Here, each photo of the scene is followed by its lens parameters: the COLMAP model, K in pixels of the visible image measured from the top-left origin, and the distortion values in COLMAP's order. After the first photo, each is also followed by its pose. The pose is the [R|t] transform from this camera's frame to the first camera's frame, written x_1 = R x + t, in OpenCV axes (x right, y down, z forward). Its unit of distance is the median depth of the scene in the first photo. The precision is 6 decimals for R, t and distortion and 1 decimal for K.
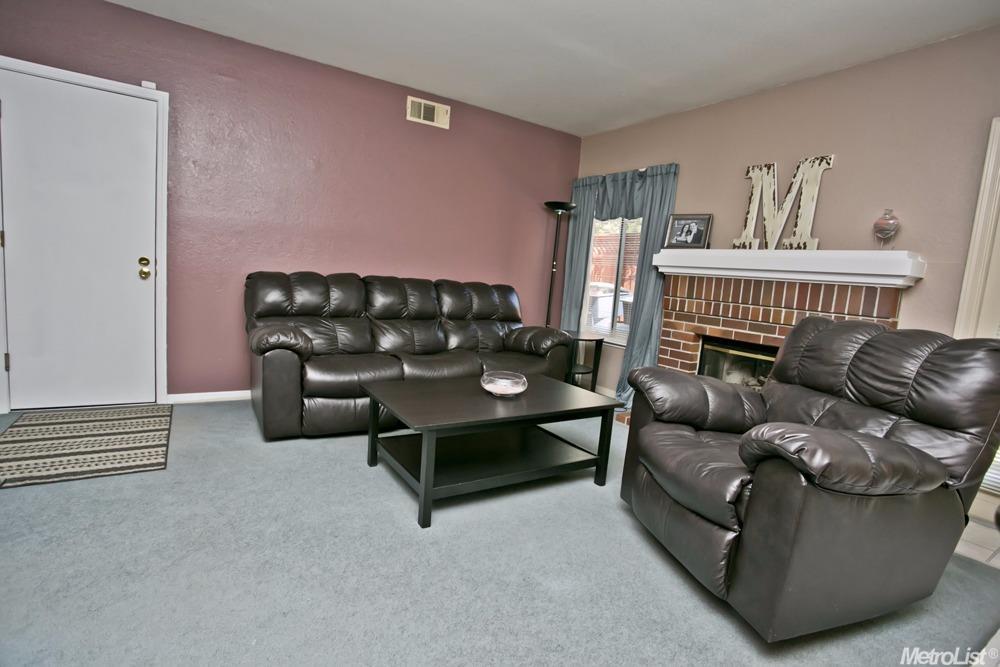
lens RADIAL K [[485.6, 0, 496.6], [0, 485.6, 330.8], [0, 0, 1]] dist [-0.069640, 0.029264]
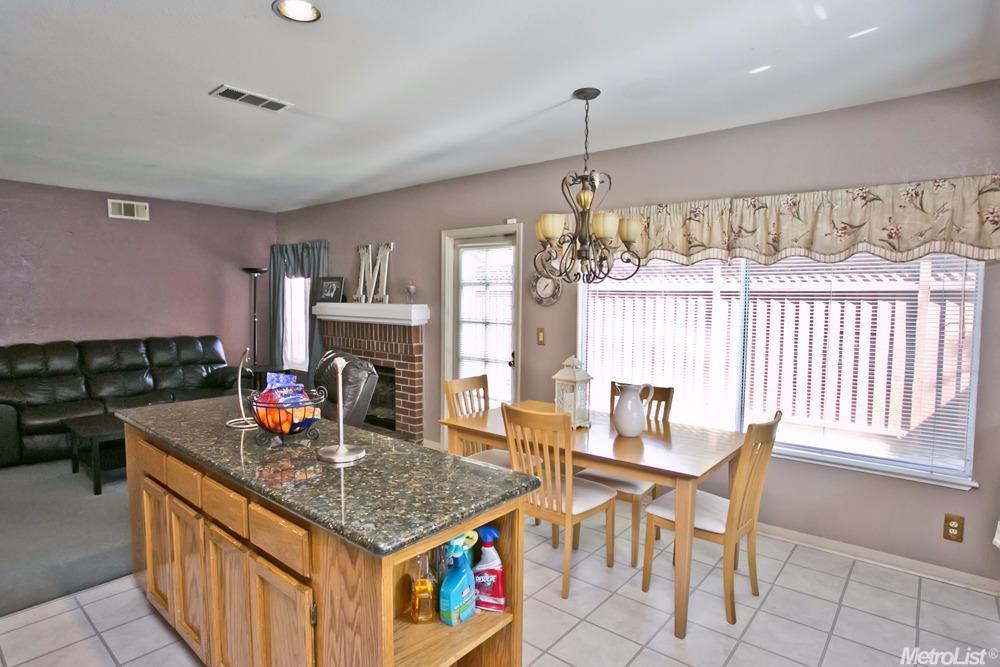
lens RADIAL K [[538.4, 0, 500.0], [0, 538.4, 333.5], [0, 0, 1]] dist [-0.083160, 0.039940]
pose [[0.950747, -0.088065, 0.297195, 0.400713], [0.098864, 0.994869, -0.021471, 0.007384], [-0.293779, 0.049796, 0.954575, -0.682135]]
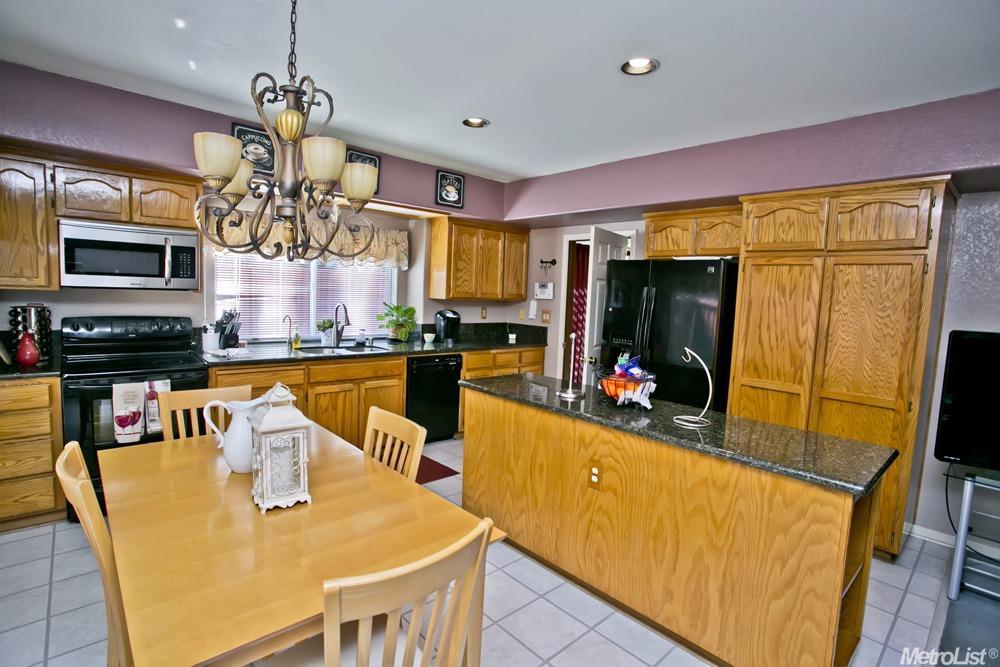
lens RADIAL K [[485.6, 0, 496.6], [0, 485.6, 330.8], [0, 0, 1]] dist [-0.069640, 0.029264]
pose [[-0.978554, -0.101716, -0.179123, 0.637262], [-0.134436, 0.974211, 0.181216, -0.113800], [0.156071, 0.201410, -0.966993, 0.504199]]
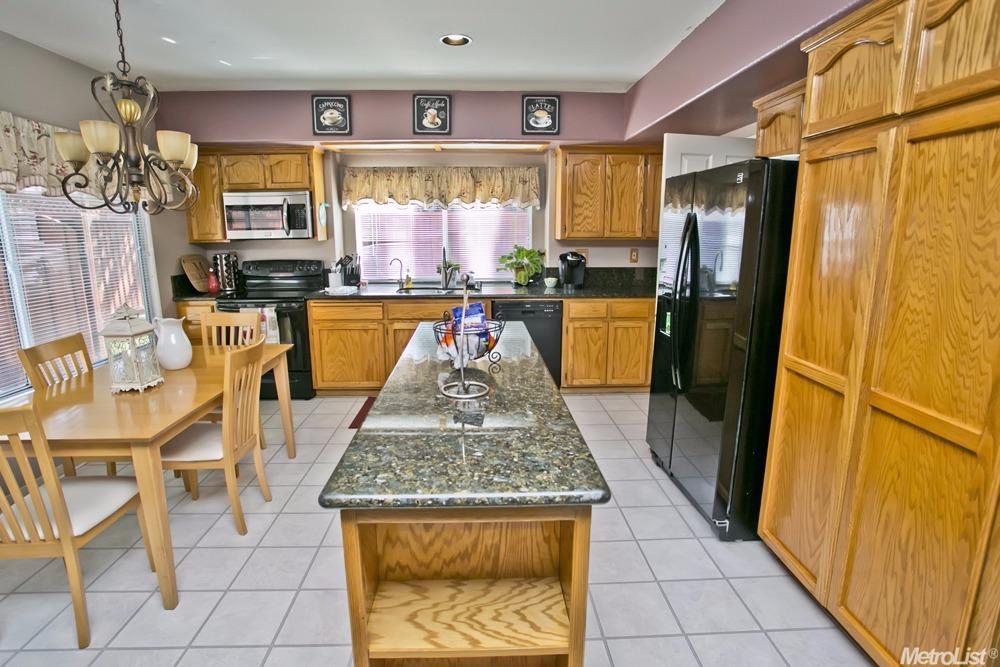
lens RADIAL K [[513.1, 0, 497.3], [0, 513.1, 332.8], [0, 0, 1]] dist [-0.077598, 0.032819]
pose [[-0.864015, -0.169865, 0.473945, 0.047760], [-0.003992, 0.943647, 0.330931, -0.138063], [-0.503450, 0.284037, -0.816003, 0.353231]]
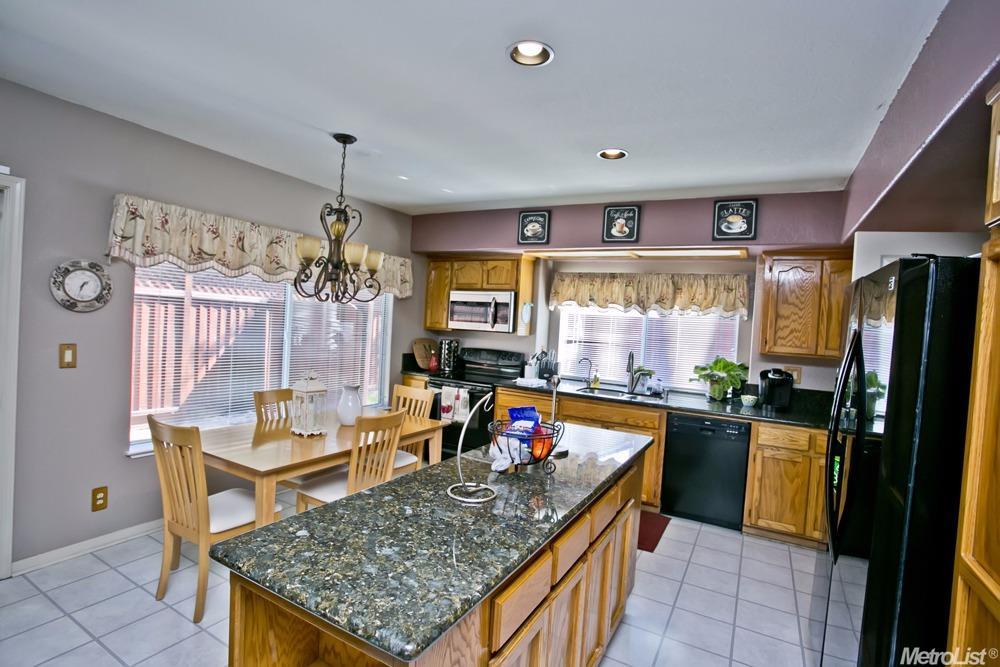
lens RADIAL K [[485.0, 0, 500.0], [0, 485.0, 333.5], [0, 0, 1]] dist [-0.079299, 0.027285]
pose [[-0.474403, -0.121894, 0.871828, -0.078018], [0.005476, 0.989939, 0.141388, -0.131261], [-0.880291, 0.071849, -0.468963, 0.163508]]
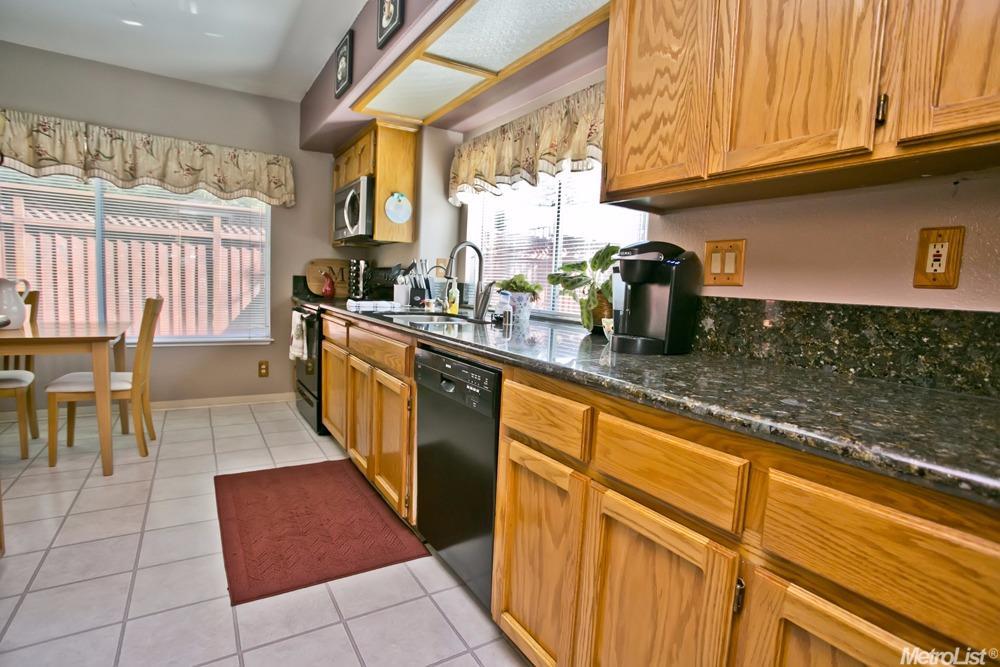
lens RADIAL K [[485.0, 0, 500.0], [0, 485.0, 333.5], [0, 0, 1]] dist [-0.079299, 0.027285]
pose [[-0.003744, -0.173278, 0.984866, 0.125068], [0.065186, 0.982736, 0.173152, 0.092415], [-0.997866, 0.064848, 0.007616, -0.723022]]
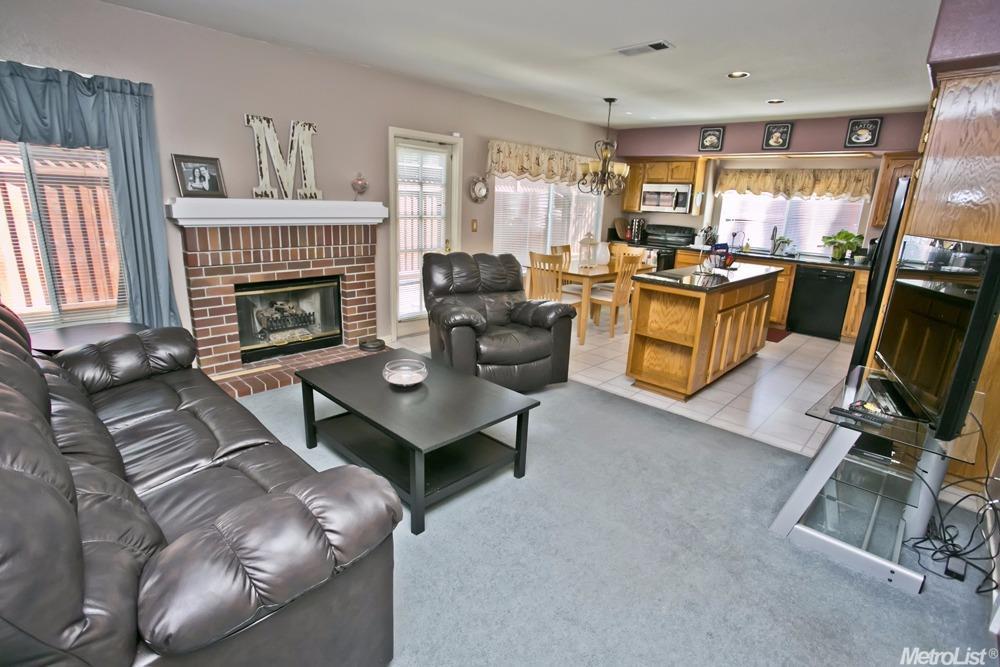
lens RADIAL K [[485.6, 0, 496.6], [0, 485.6, 330.8], [0, 0, 1]] dist [-0.069640, 0.029264]
pose [[-0.235372, -0.332742, 0.913172, -0.647332], [0.055146, 0.933483, 0.354357, -0.225130], [-0.970340, 0.133763, -0.201366, 0.691841]]
